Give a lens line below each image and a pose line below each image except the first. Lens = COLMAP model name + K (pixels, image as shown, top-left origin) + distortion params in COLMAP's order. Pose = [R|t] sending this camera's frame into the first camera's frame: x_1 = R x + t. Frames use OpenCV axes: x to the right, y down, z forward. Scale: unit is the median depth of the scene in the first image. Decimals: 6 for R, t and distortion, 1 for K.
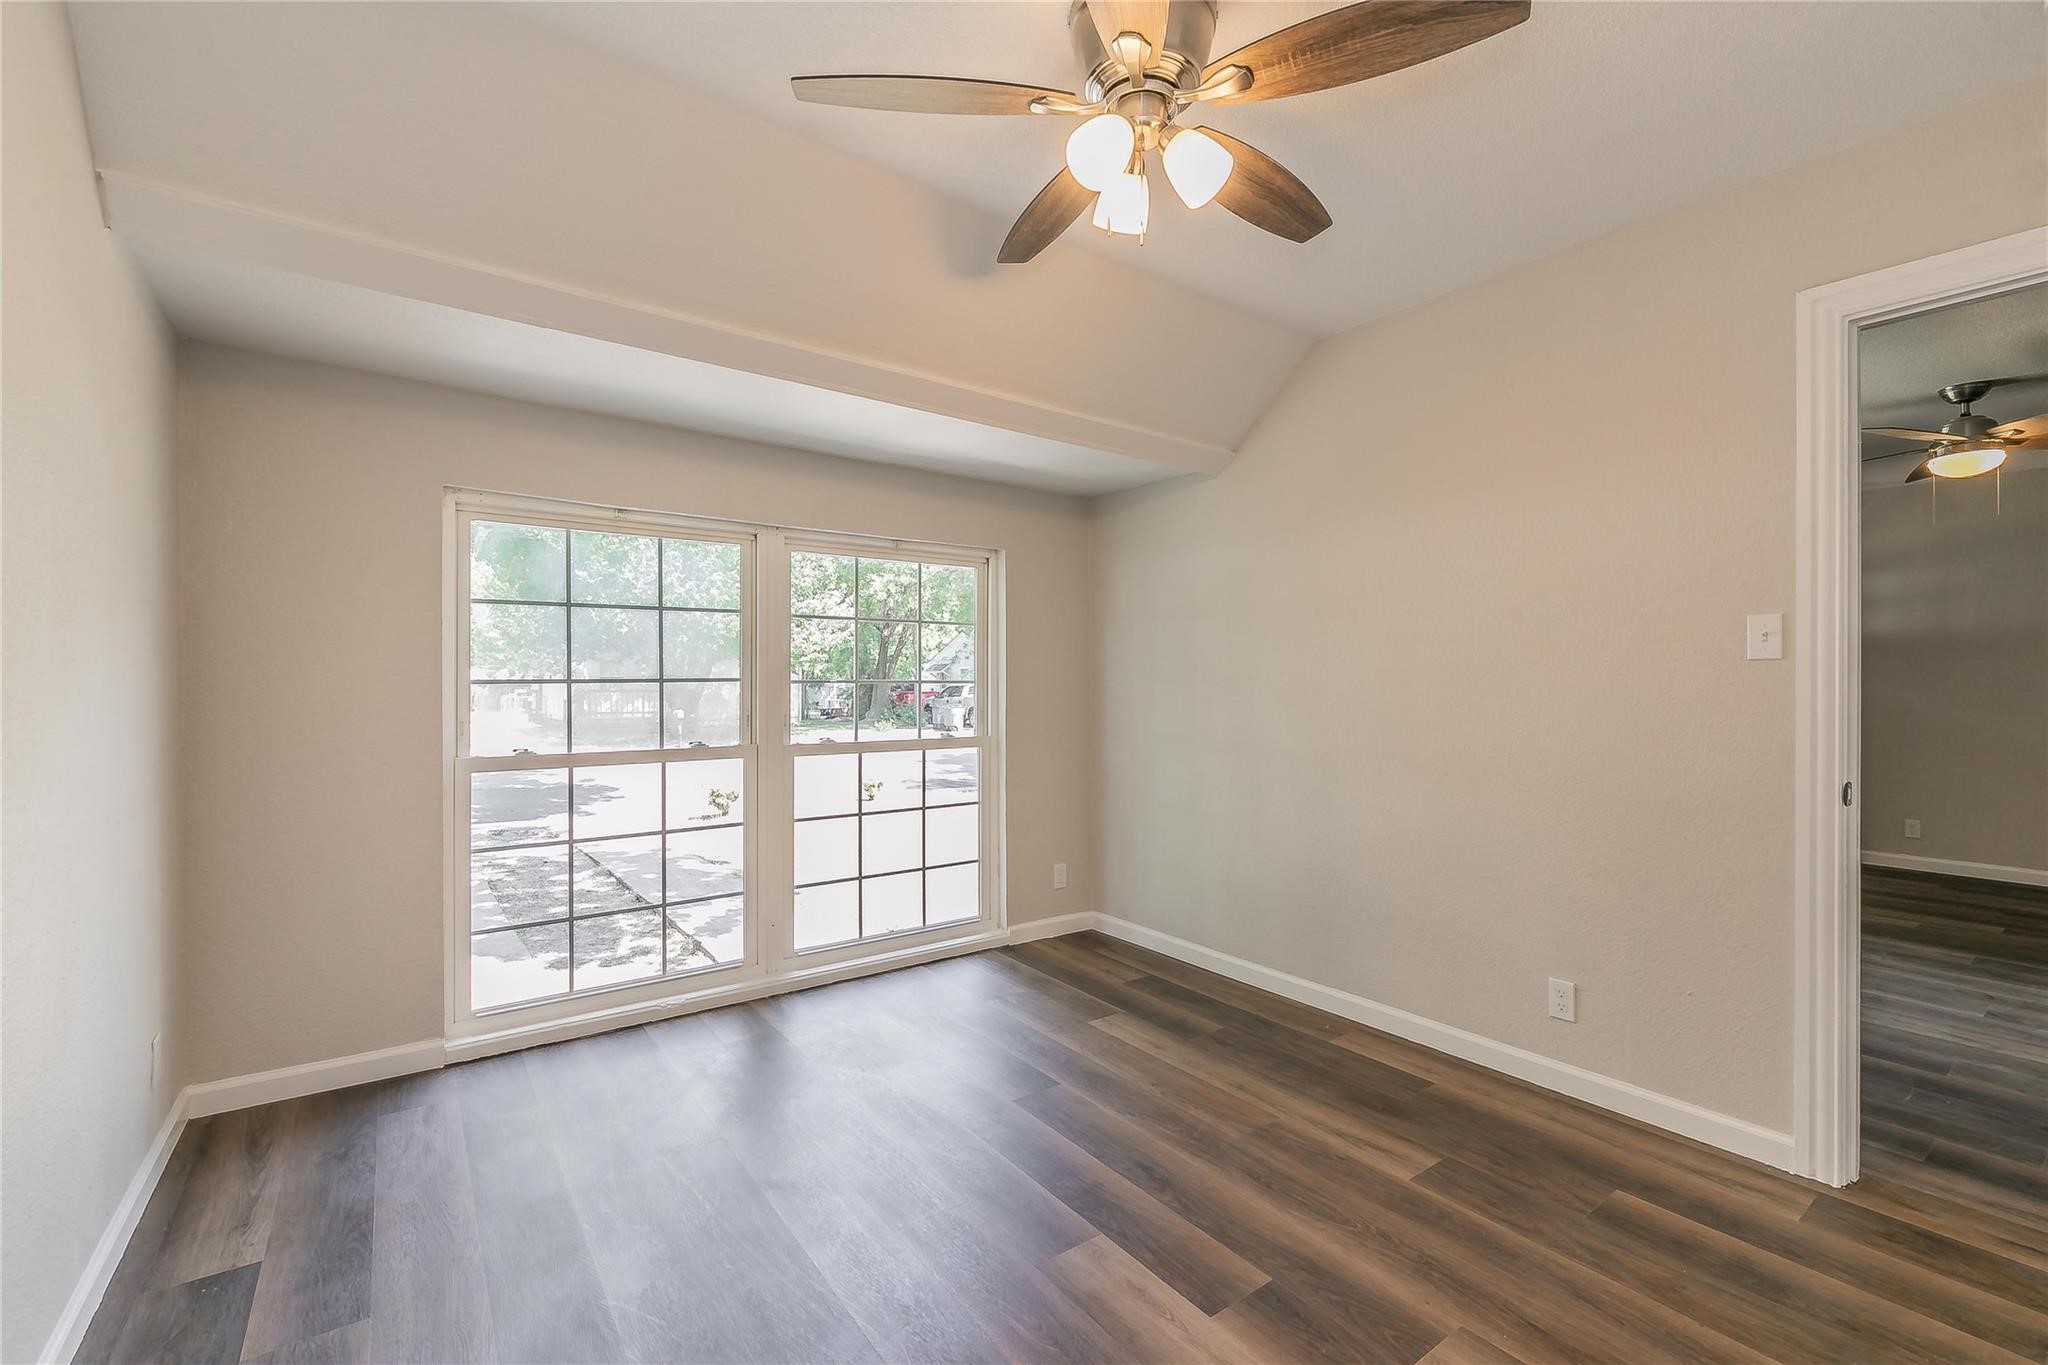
lens RADIAL K [[885.3, 0, 1034.0], [0, 885.3, 684.8], [0, 0, 1]] dist [0.002126, -0.000858]
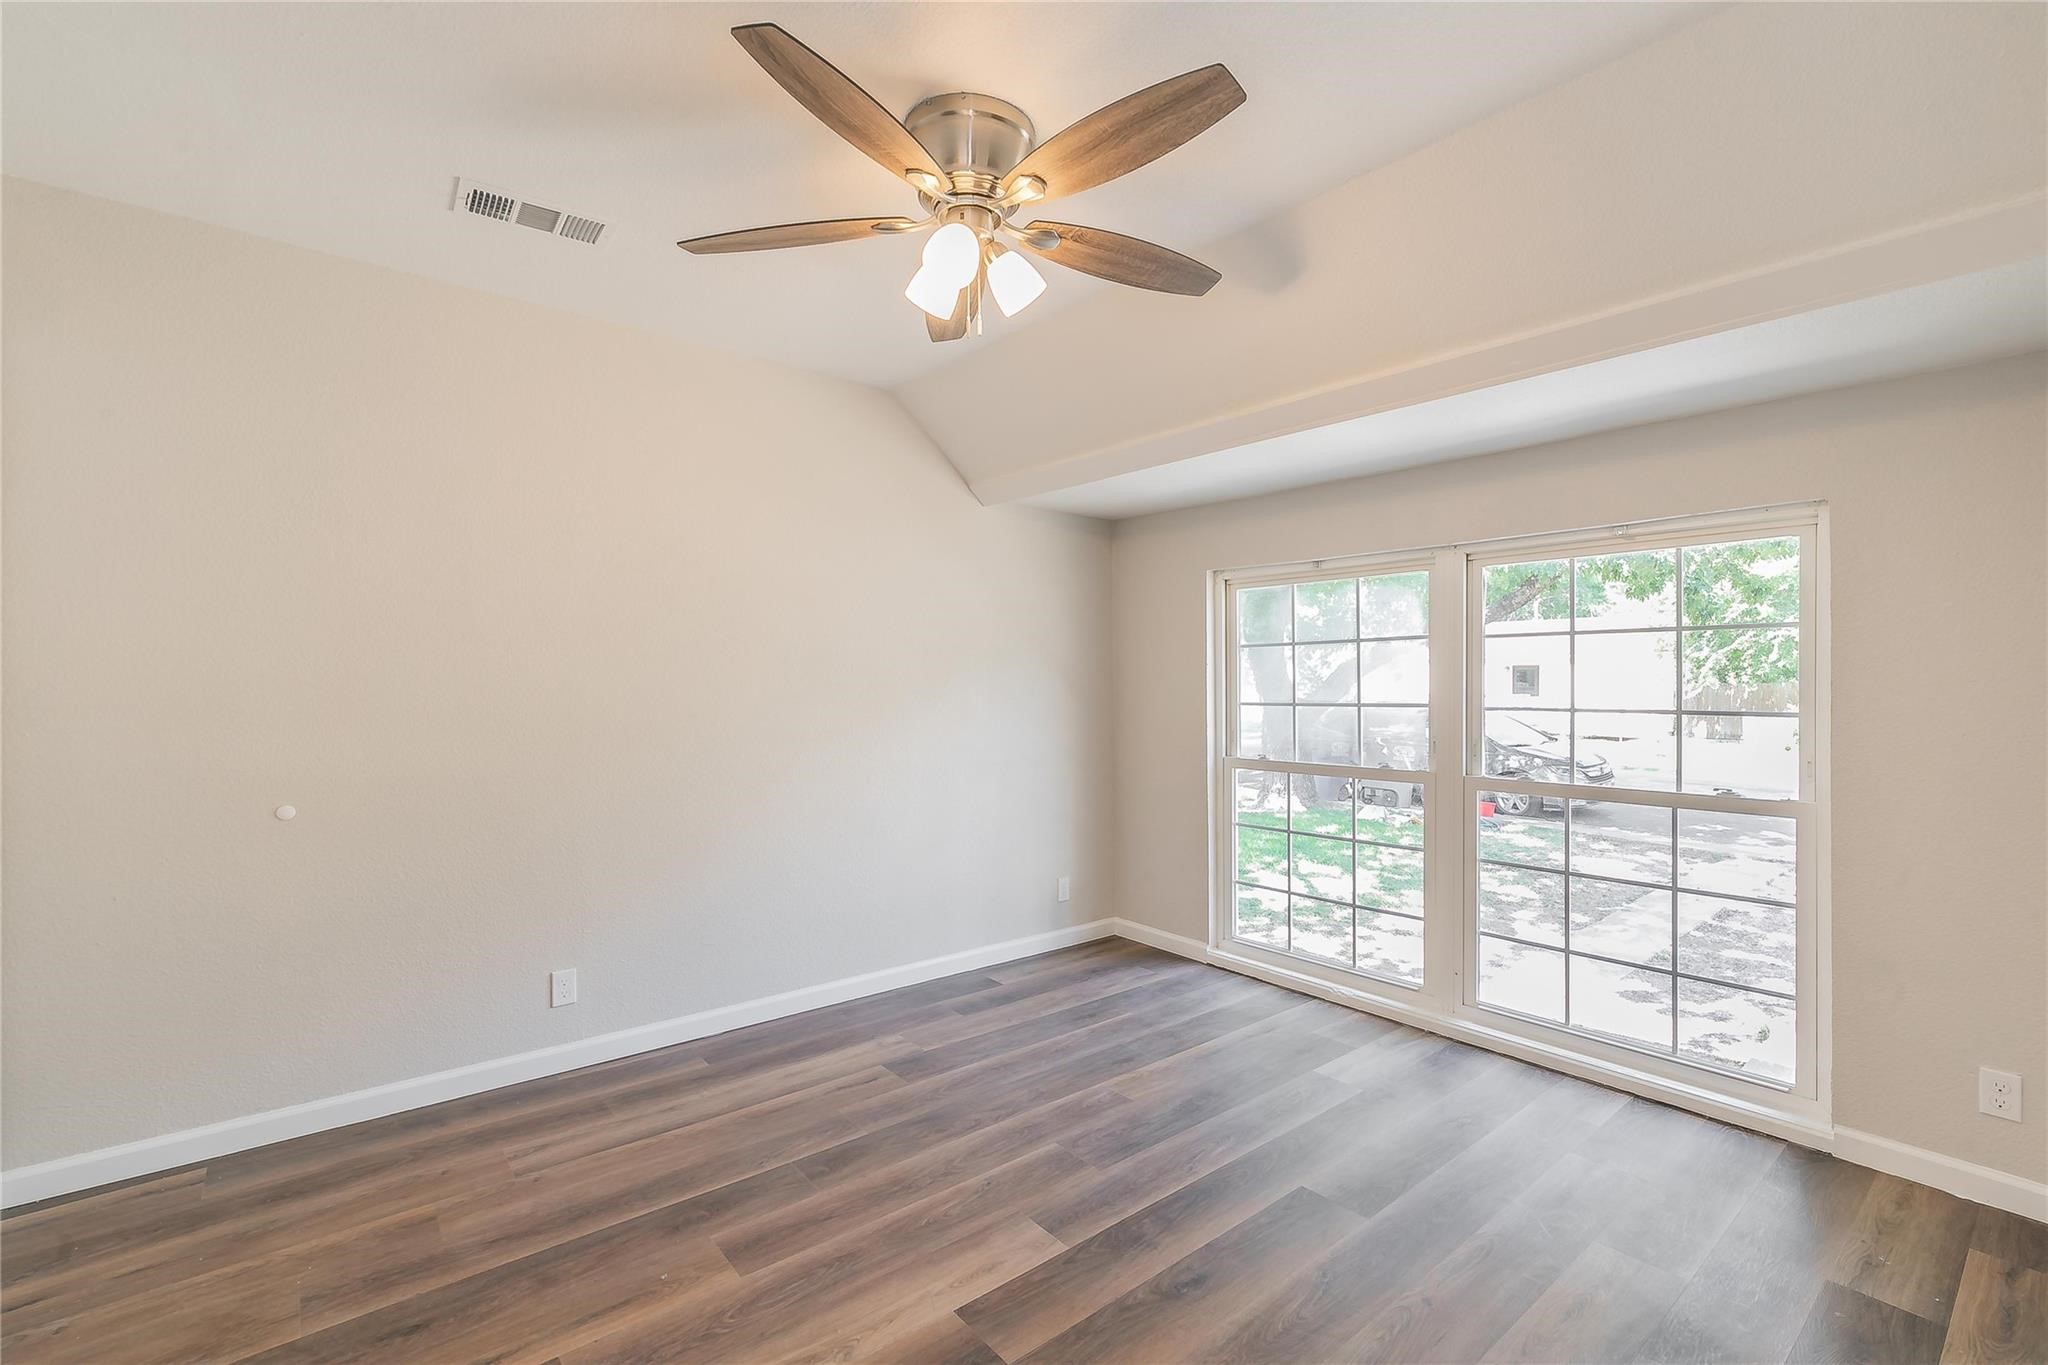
lens RADIAL K [[885.3, 0, 1063.6], [0, 885.3, 685.4], [0, 0, 1]] dist [0.002126, -0.000858]
pose [[0.069463, -0.004747, -0.997573, 0.728057], [-0.007827, 0.999955, -0.005303, -0.021995], [0.997554, 0.008176, 0.069423, 0.597504]]
